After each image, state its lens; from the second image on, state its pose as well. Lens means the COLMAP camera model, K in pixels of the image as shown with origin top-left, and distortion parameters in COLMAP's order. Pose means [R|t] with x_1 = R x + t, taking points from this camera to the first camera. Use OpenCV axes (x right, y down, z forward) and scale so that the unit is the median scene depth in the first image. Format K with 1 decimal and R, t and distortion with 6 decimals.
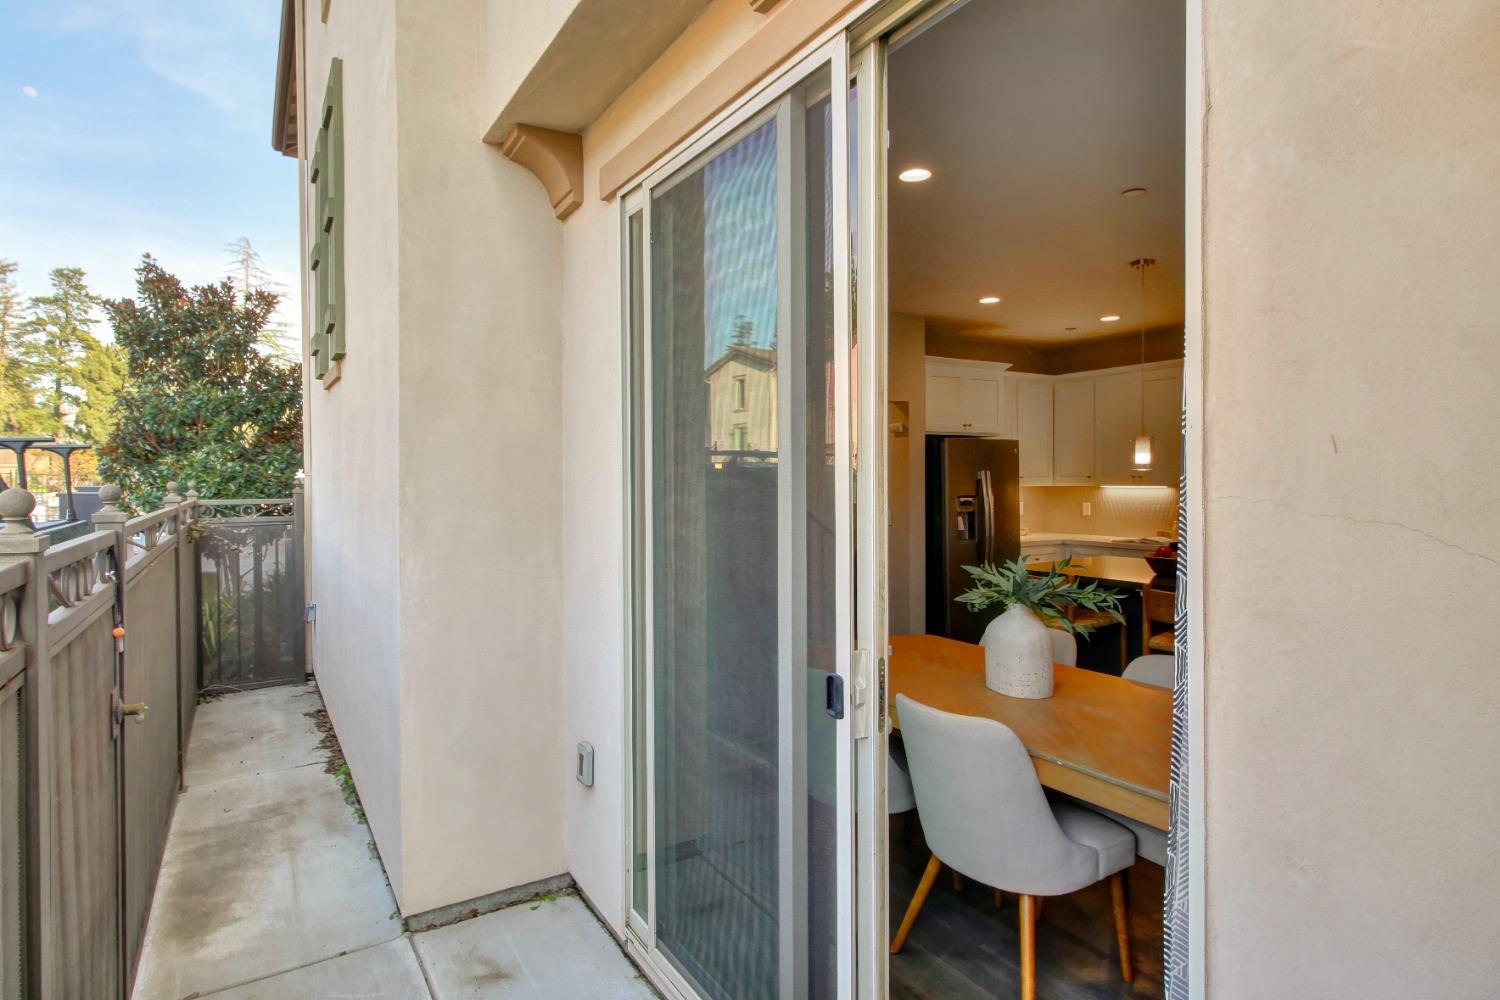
lens RADIAL K [[798.7, 0, 683.3], [0, 798.7, 481.4], [0, 0, 1]] dist [0.000336, -0.000120]
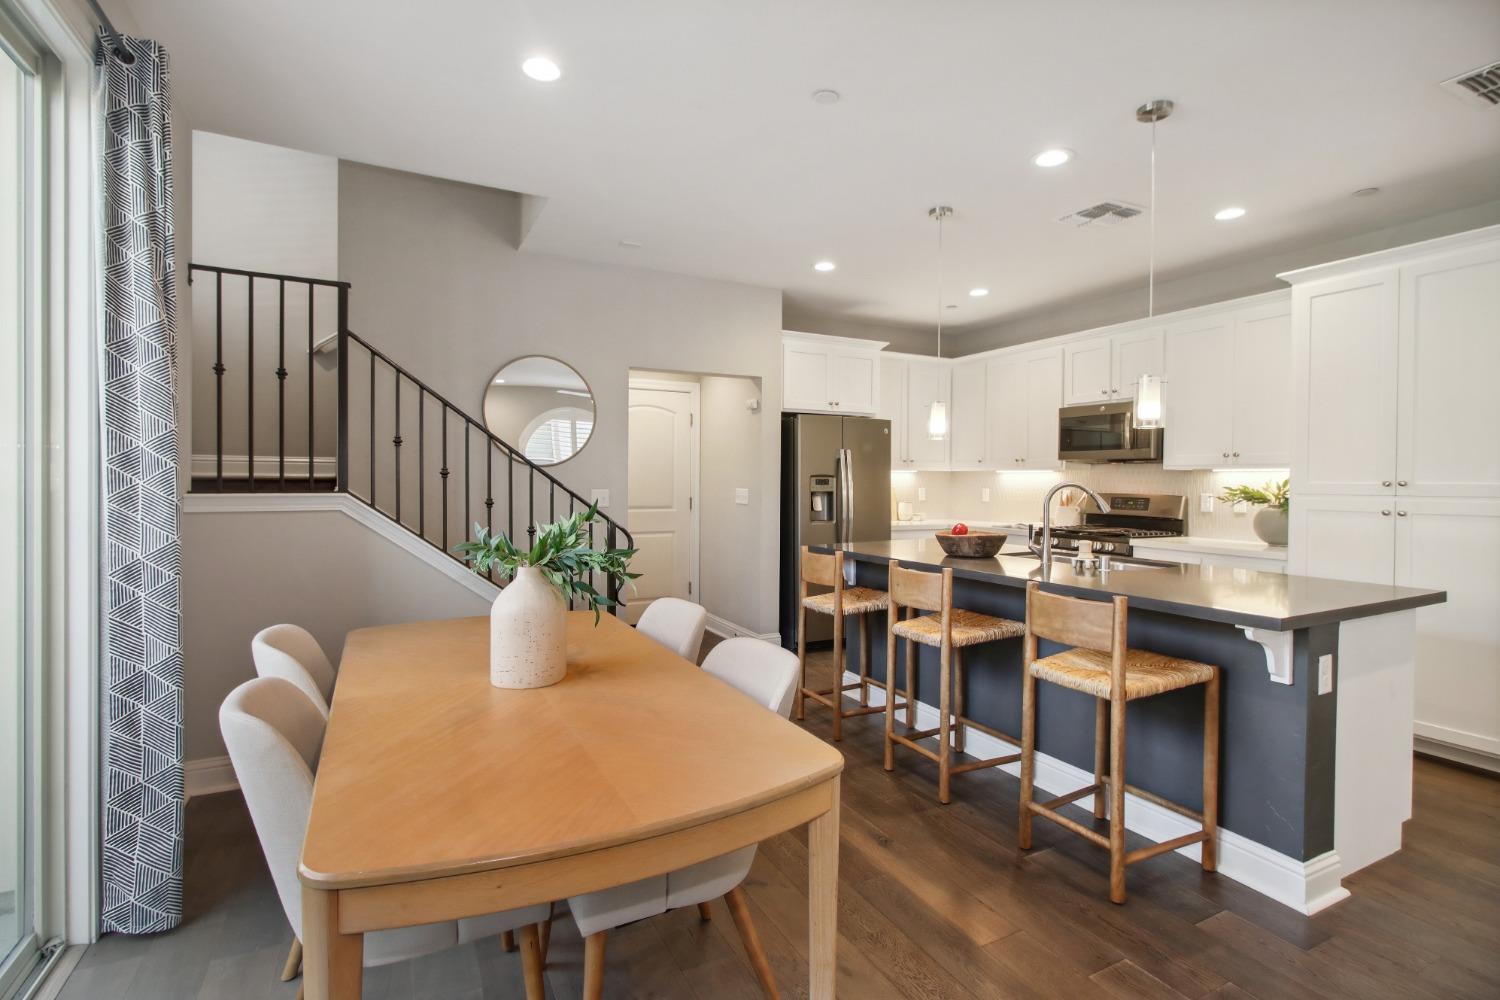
lens RADIAL K [[709.2, 0, 732.2], [0, 709.2, 487.3], [0, 0, 1]] dist [0.000928, -0.000206]
pose [[0.998692, 0.015198, -0.048823, 0.283753], [-0.014867, 0.999864, 0.007137, 0.028225], [0.048925, -0.006402, 0.998782, 0.133289]]
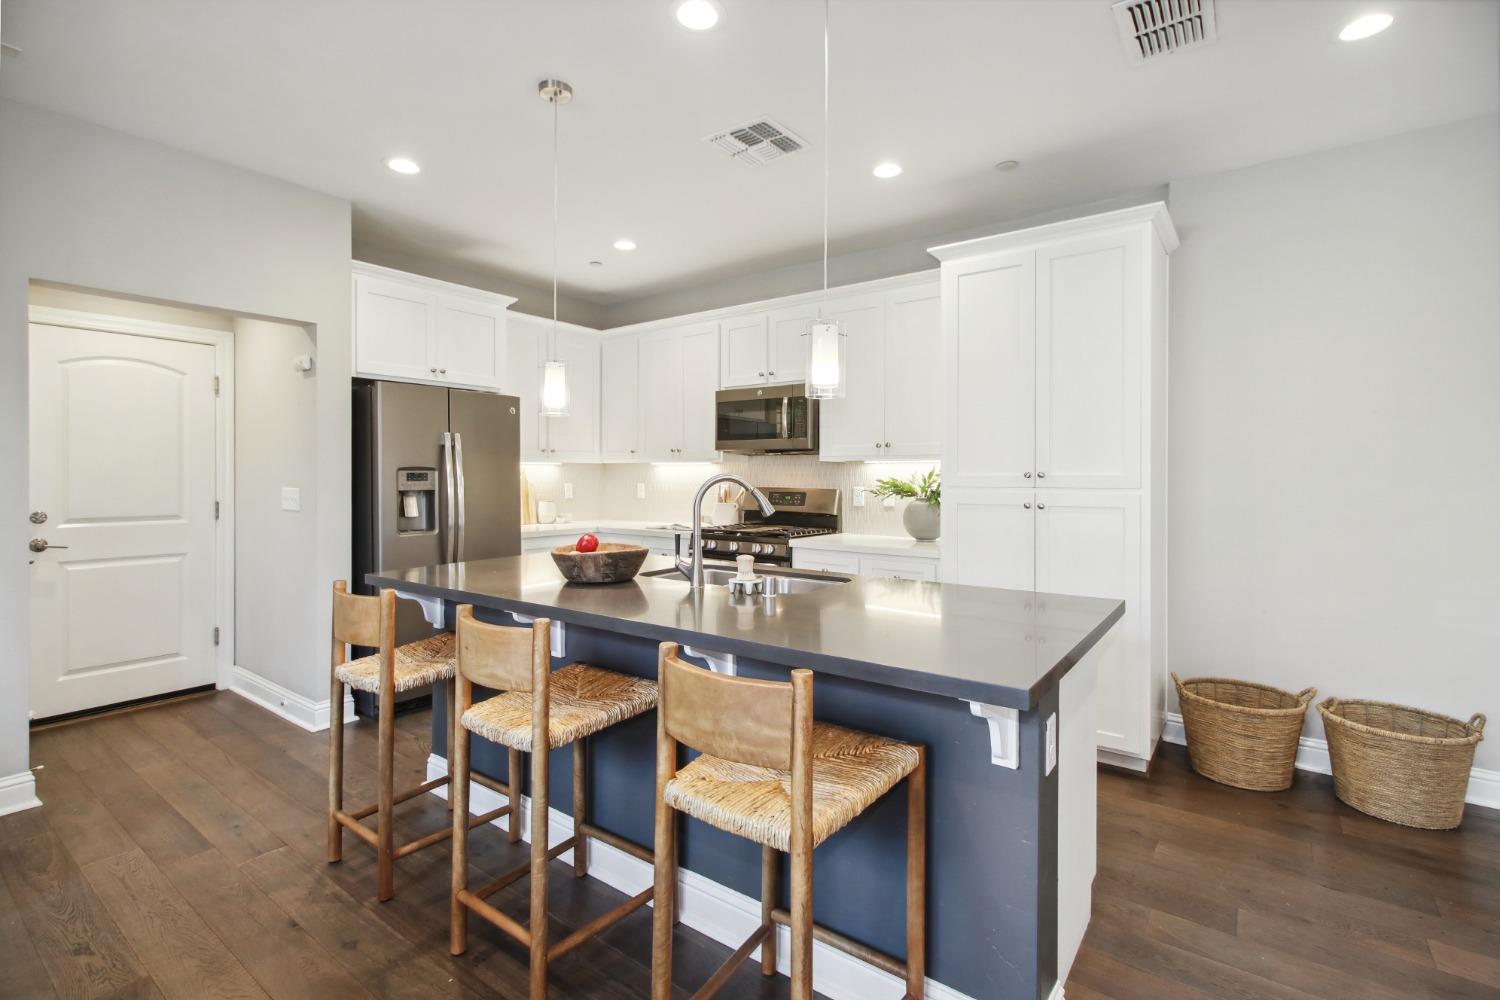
lens RADIAL K [[703.7, 0, 747.0], [0, 703.7, 480.7], [0, 0, 1]] dist [0.000597, -0.000423]
pose [[0.912914, 0.006460, 0.408101, 0.362358], [-0.007173, 0.999974, 0.000216, 0.027261], [-0.408089, -0.003125, 0.912937, 0.316390]]
